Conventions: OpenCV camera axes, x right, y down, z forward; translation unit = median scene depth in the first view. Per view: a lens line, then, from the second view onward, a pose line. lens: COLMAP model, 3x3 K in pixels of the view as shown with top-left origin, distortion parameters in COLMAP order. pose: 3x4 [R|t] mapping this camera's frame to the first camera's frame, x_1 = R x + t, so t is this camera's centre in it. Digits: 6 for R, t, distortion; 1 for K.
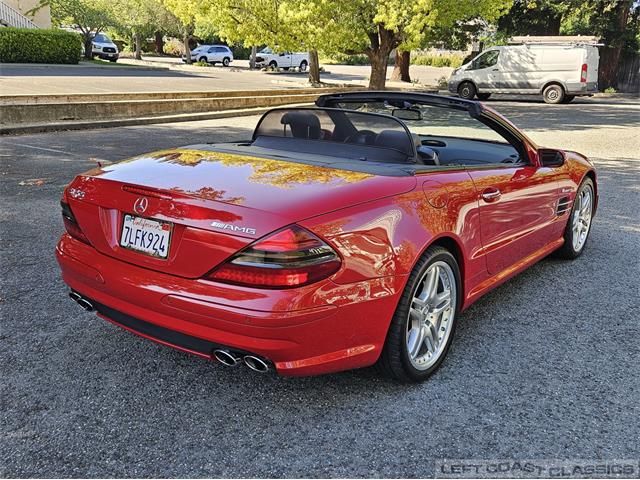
lens RADIAL K [[649.0, 0, 320.0], [0, 649.0, 240.0], [0, 0, 1]] dist [0.054946, -0.011978]
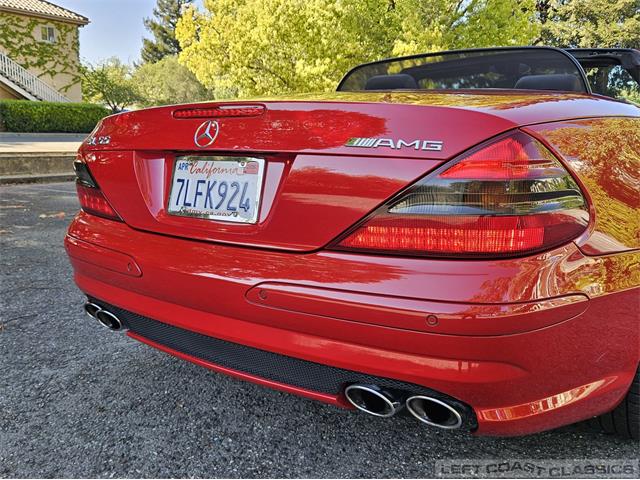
lens RADIAL K [[588.0, 0, 310.9], [0, 588.0, 240.1], [0, 0, 1]] dist [0.060398, -0.013769]
pose [[0.999680, -0.019127, -0.016556, -0.142573], [0.017506, 0.995503, -0.093095, 0.074262], [0.018262, 0.092775, 0.995520, 0.397231]]
